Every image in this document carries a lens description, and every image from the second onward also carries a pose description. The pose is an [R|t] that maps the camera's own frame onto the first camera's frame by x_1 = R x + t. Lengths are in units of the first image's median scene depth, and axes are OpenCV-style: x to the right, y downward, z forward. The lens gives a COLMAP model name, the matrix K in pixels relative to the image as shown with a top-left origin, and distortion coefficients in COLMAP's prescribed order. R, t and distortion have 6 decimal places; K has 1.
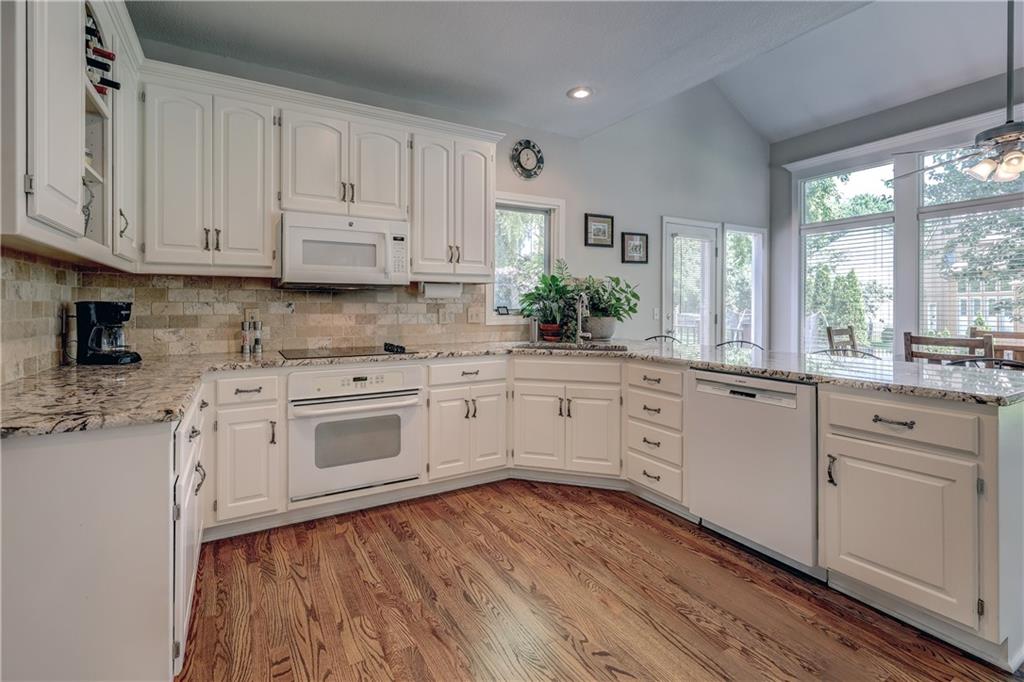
lens RADIAL K [[459.2, 0, 486.6], [0, 459.2, 308.2], [0, 0, 1]] dist [0.001981, 0.000097]
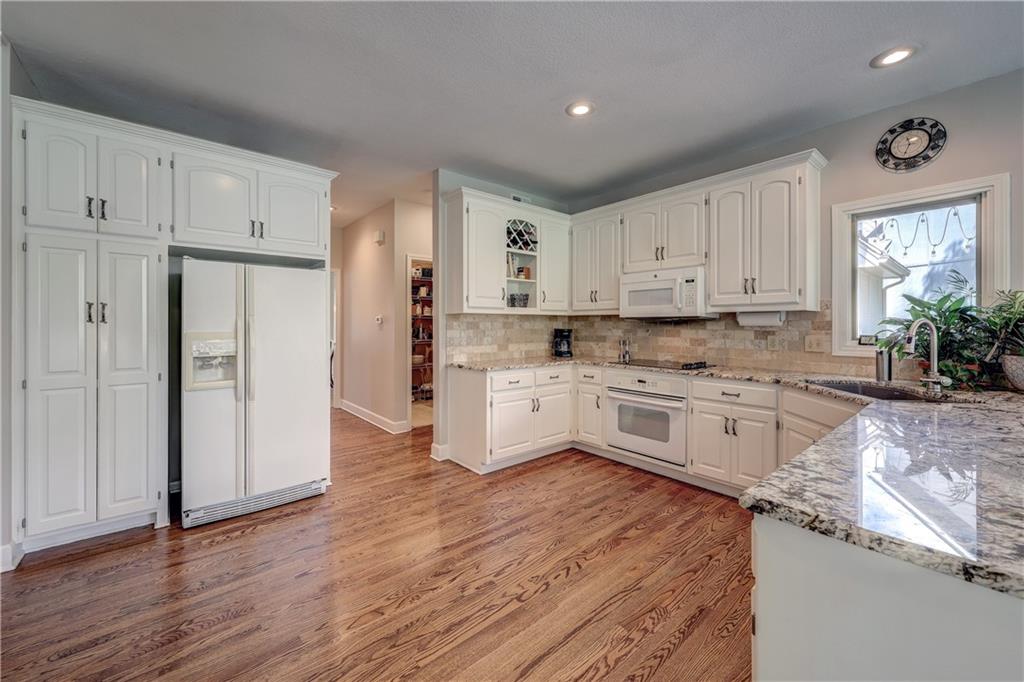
lens RADIAL K [[406.7, 0, 507.2], [0, 406.7, 325.9], [0, 0, 1]] dist [0.011052, -0.000003]
pose [[0.193400, 0.006147, -0.981101, 0.851497], [-0.002892, 0.999980, 0.005695, -0.030499], [0.981116, 0.001736, 0.193413, 0.277651]]
